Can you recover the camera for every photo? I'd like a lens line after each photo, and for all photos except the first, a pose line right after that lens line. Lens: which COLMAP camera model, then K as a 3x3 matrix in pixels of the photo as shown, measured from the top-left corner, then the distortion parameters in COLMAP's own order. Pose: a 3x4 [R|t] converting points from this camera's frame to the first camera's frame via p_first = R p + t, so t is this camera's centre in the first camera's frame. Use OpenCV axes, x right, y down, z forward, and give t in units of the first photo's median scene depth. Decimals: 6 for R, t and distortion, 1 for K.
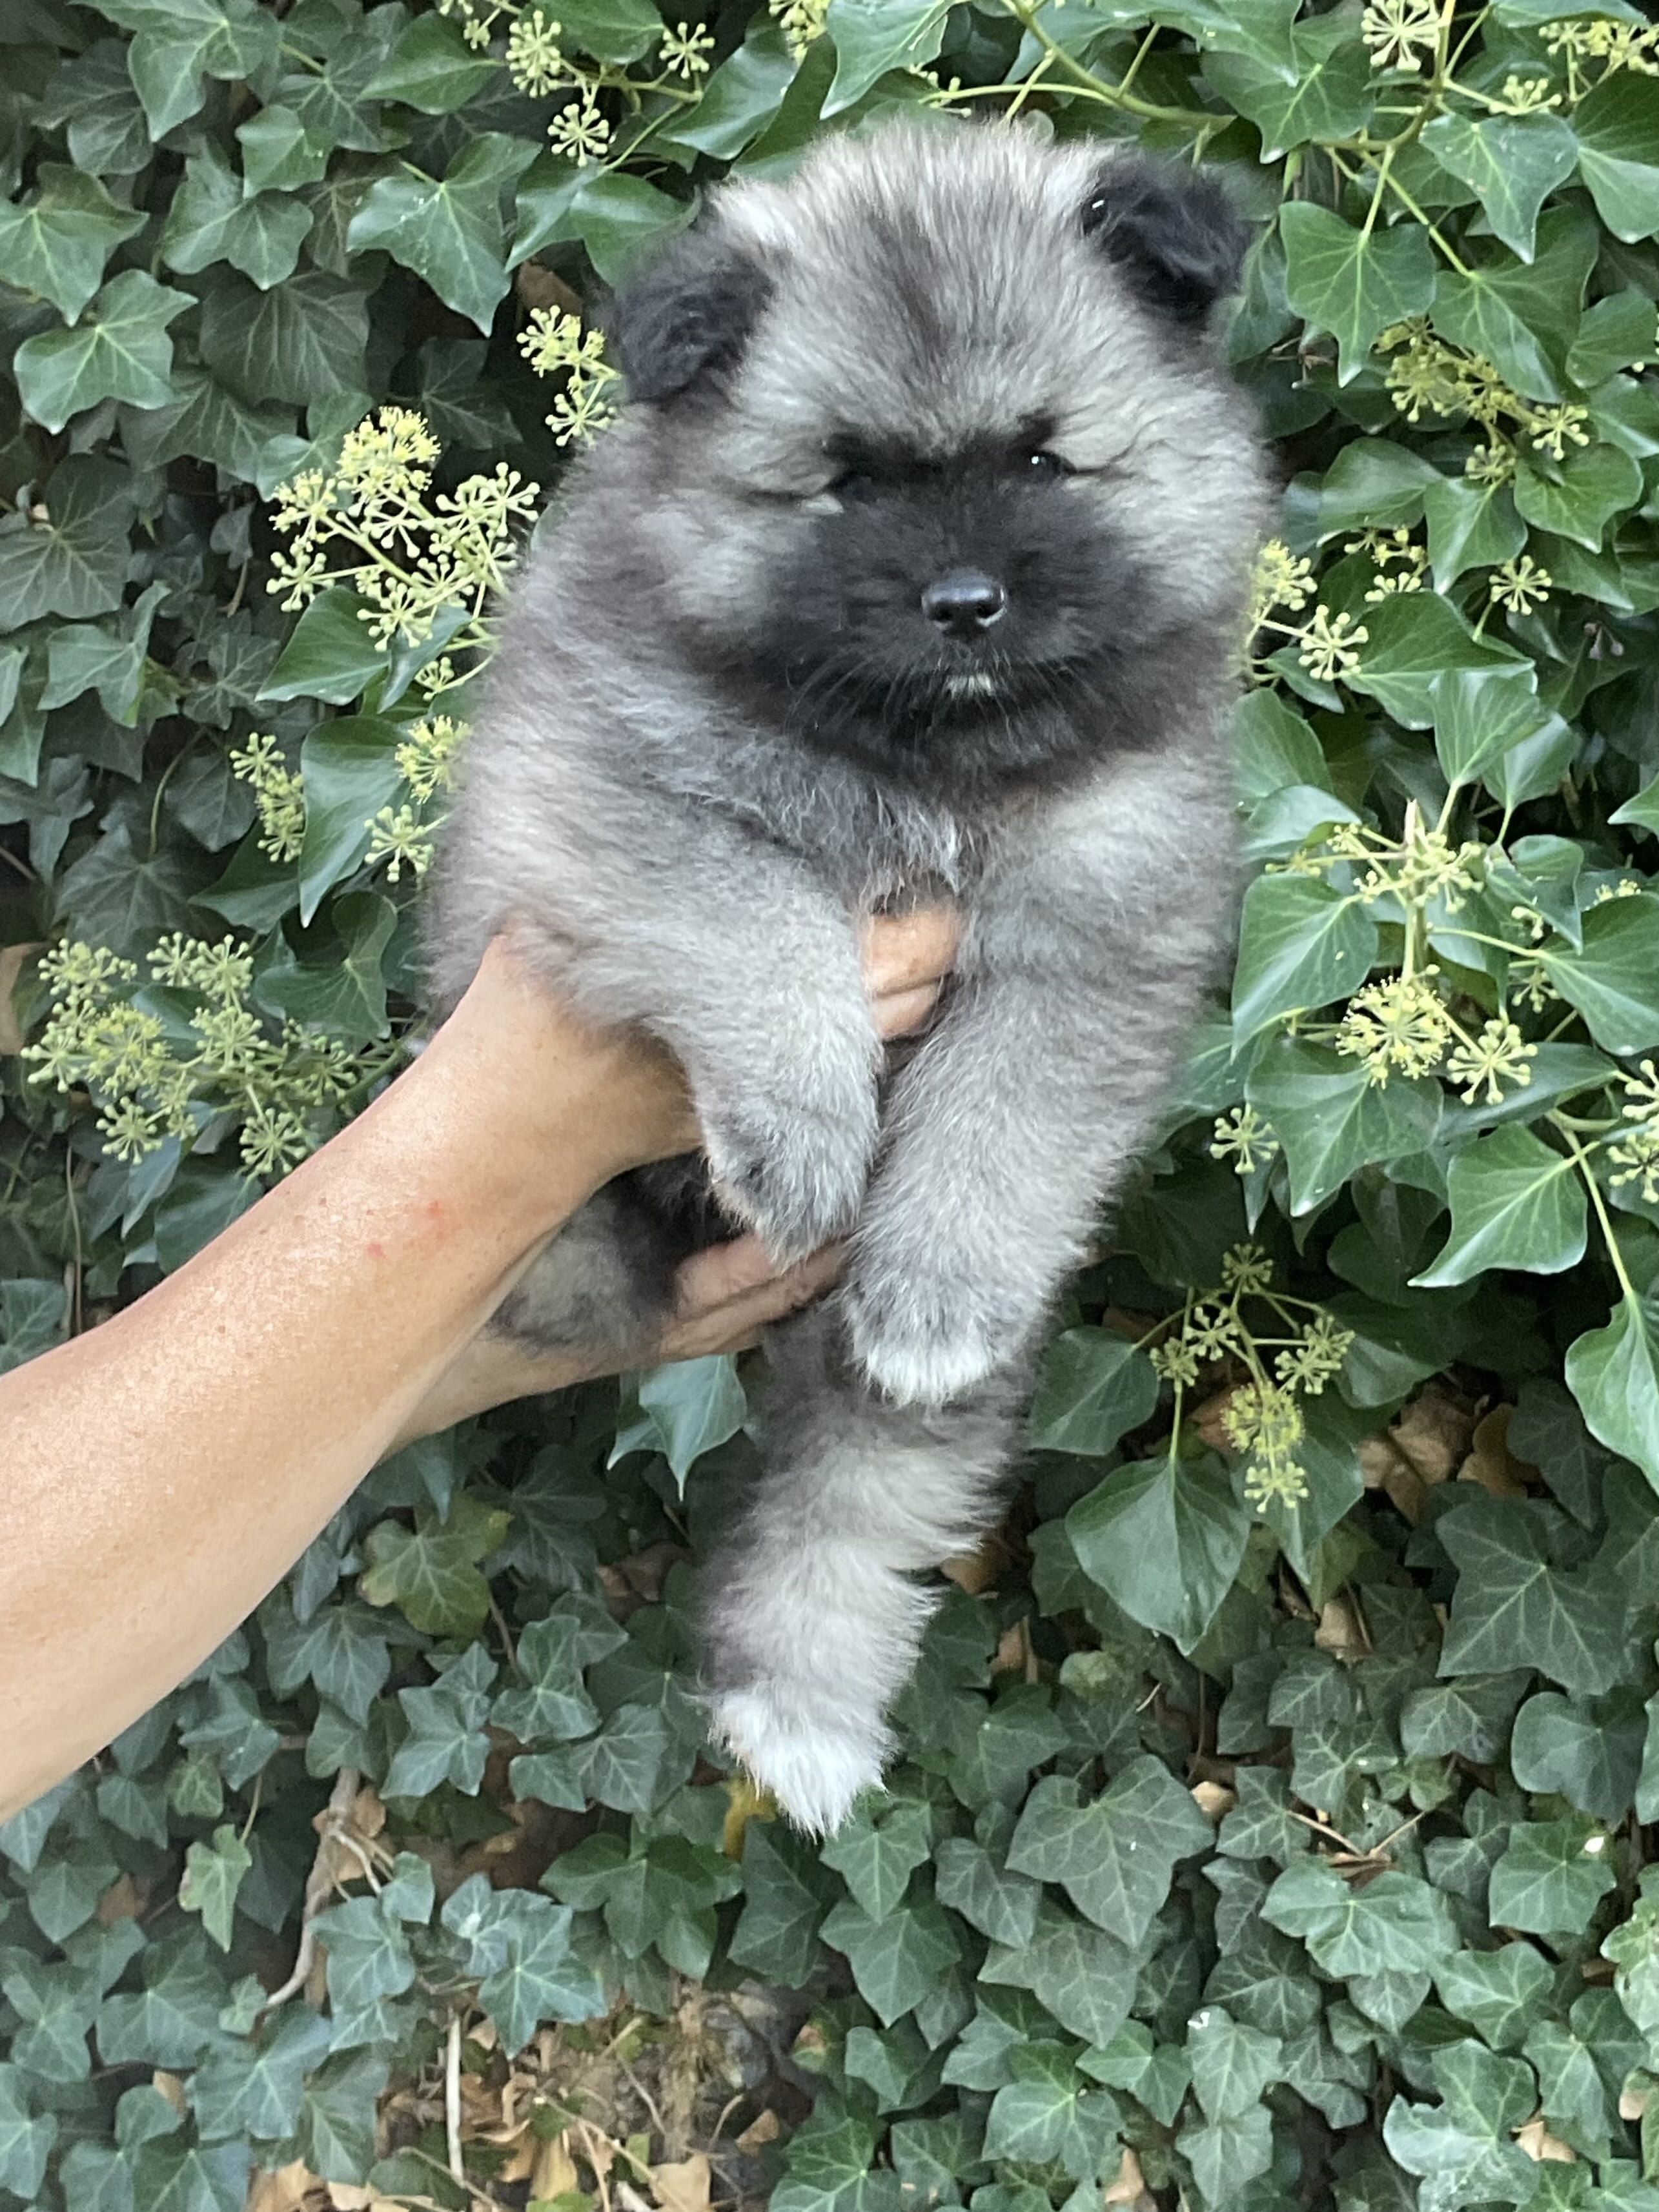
lens RADIAL K [[3892.2, 0, 863.0], [0, 3892.2, 1093.5], [0, 0, 1]] dist [0.114583, 0.018396]
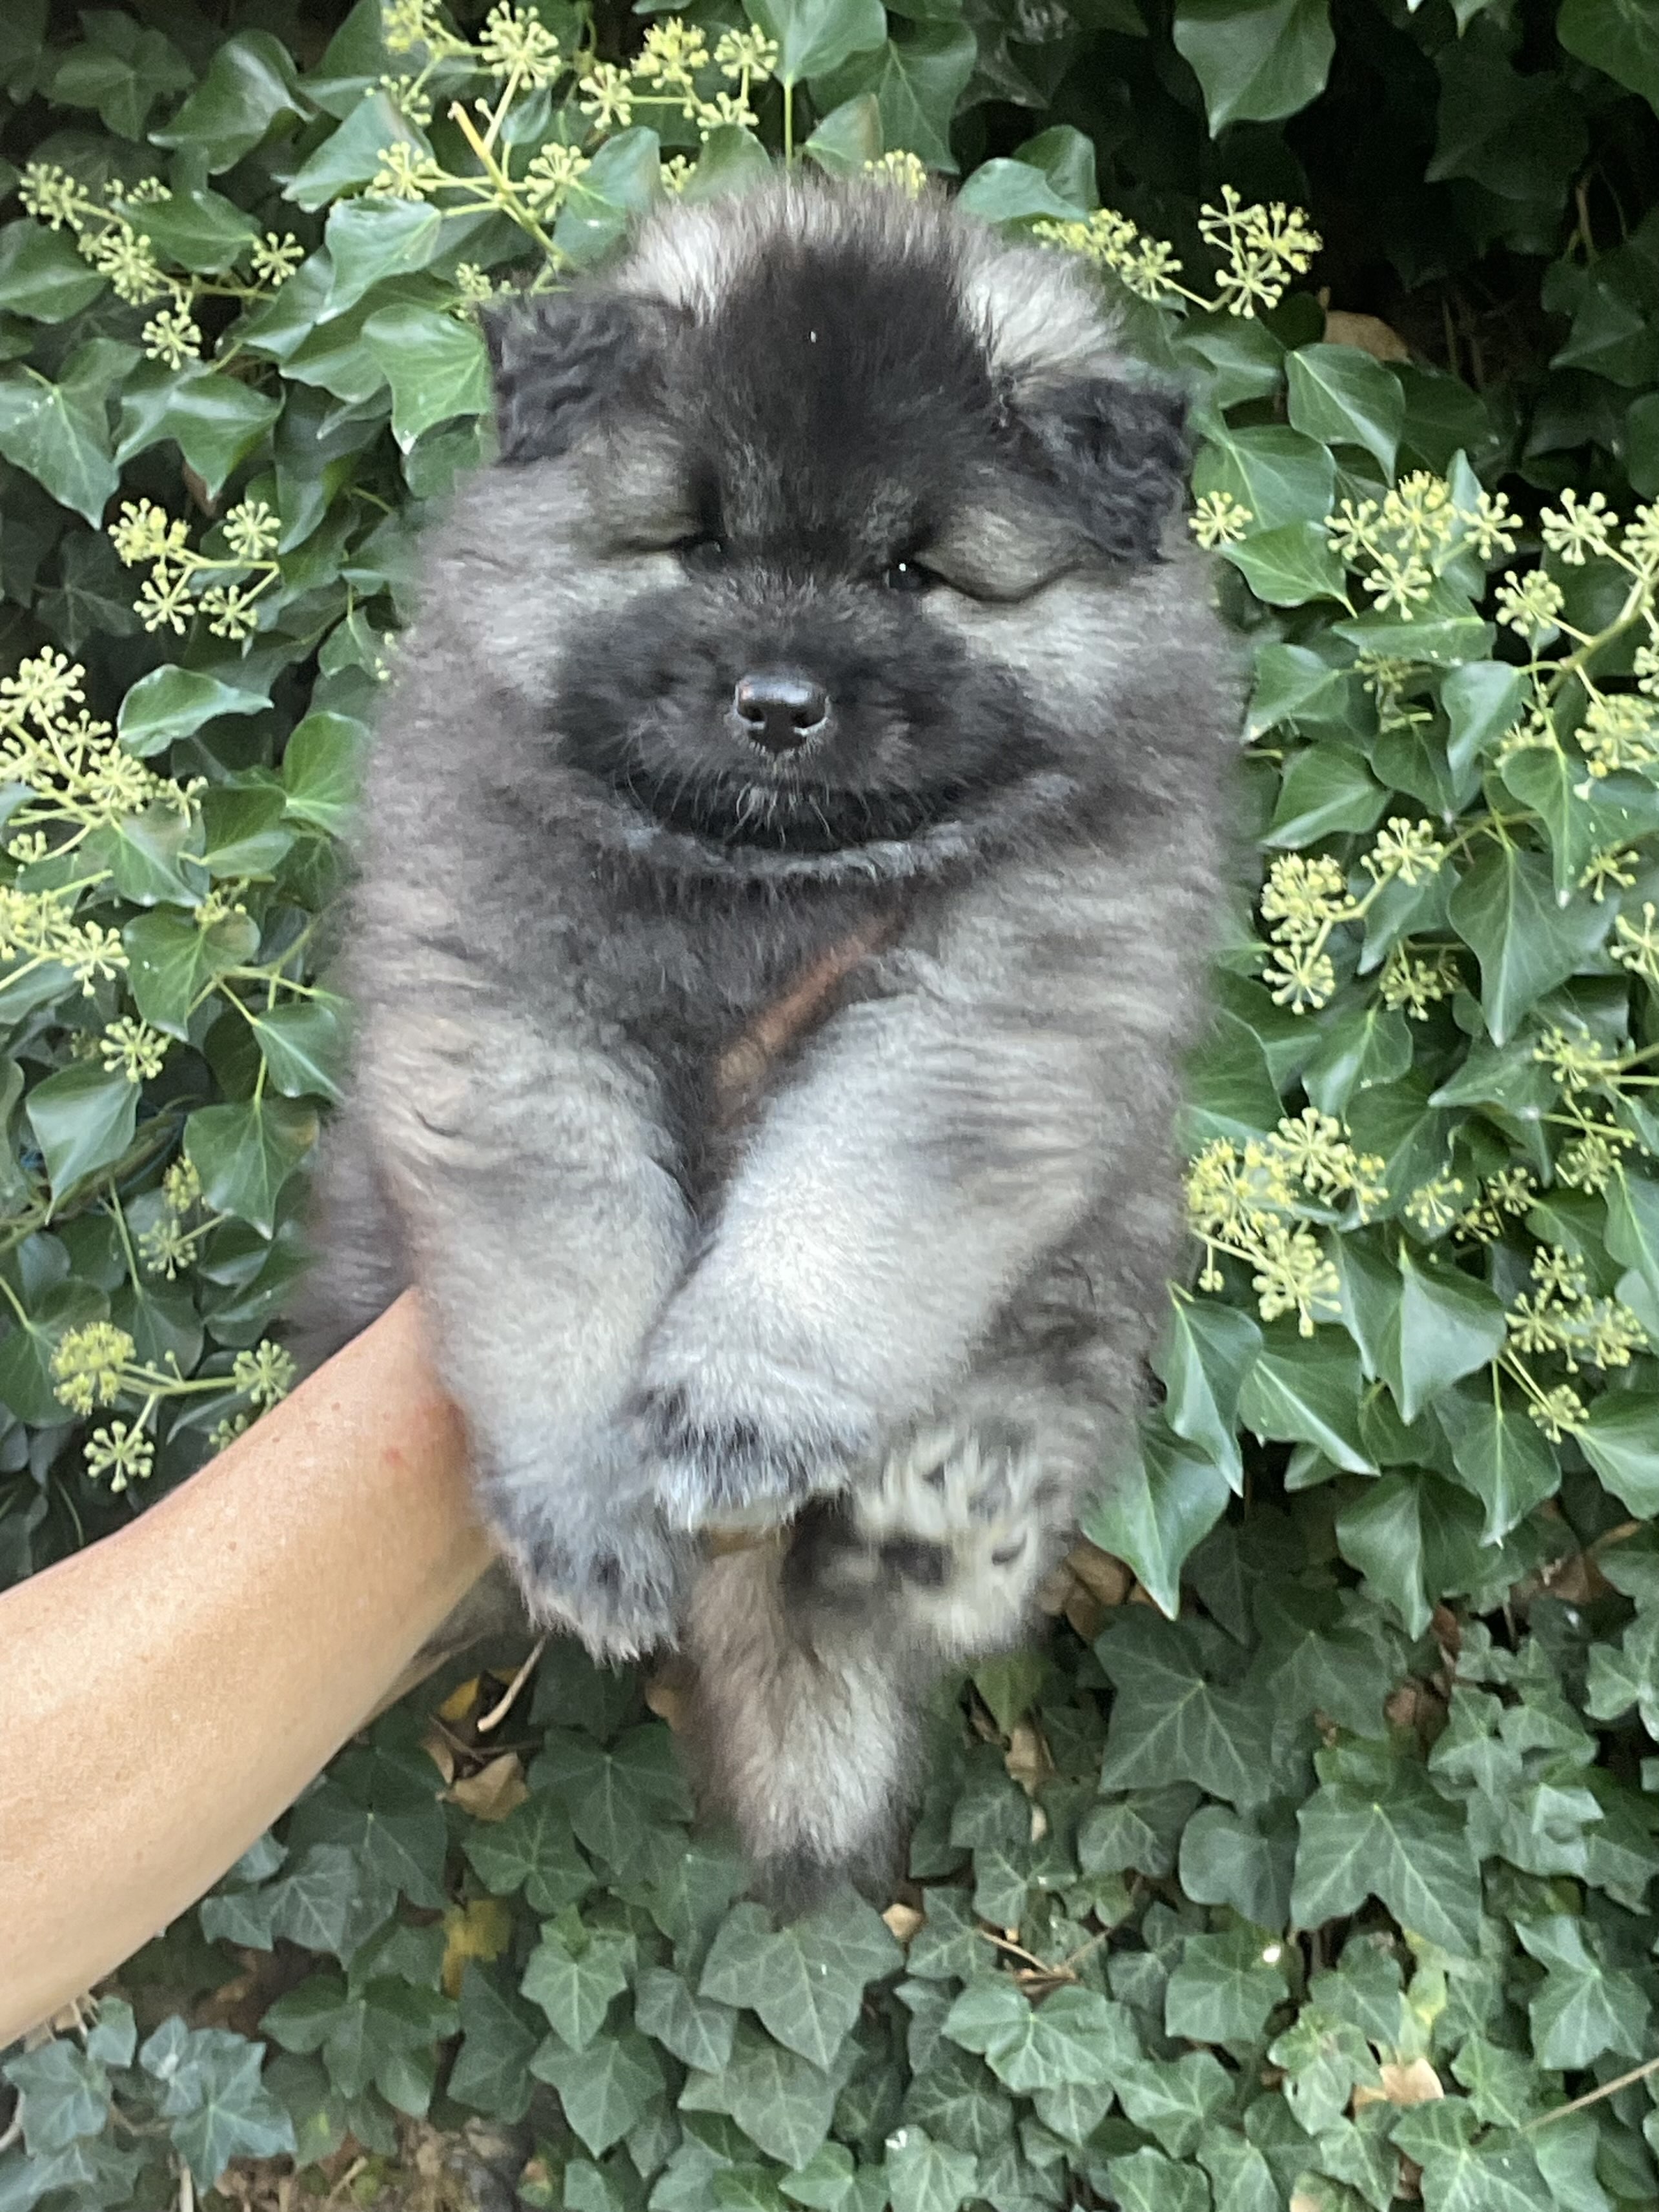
lens RADIAL K [[3892.2, 0, 863.0], [0, 3892.2, 1093.5], [0, 0, 1]] dist [0.114583, 0.018396]
pose [[0.999640, -0.025747, 0.007564, 0.093055], [0.026046, 0.998753, -0.042599, 0.007843], [-0.006458, 0.042781, 0.999064, -0.045438]]
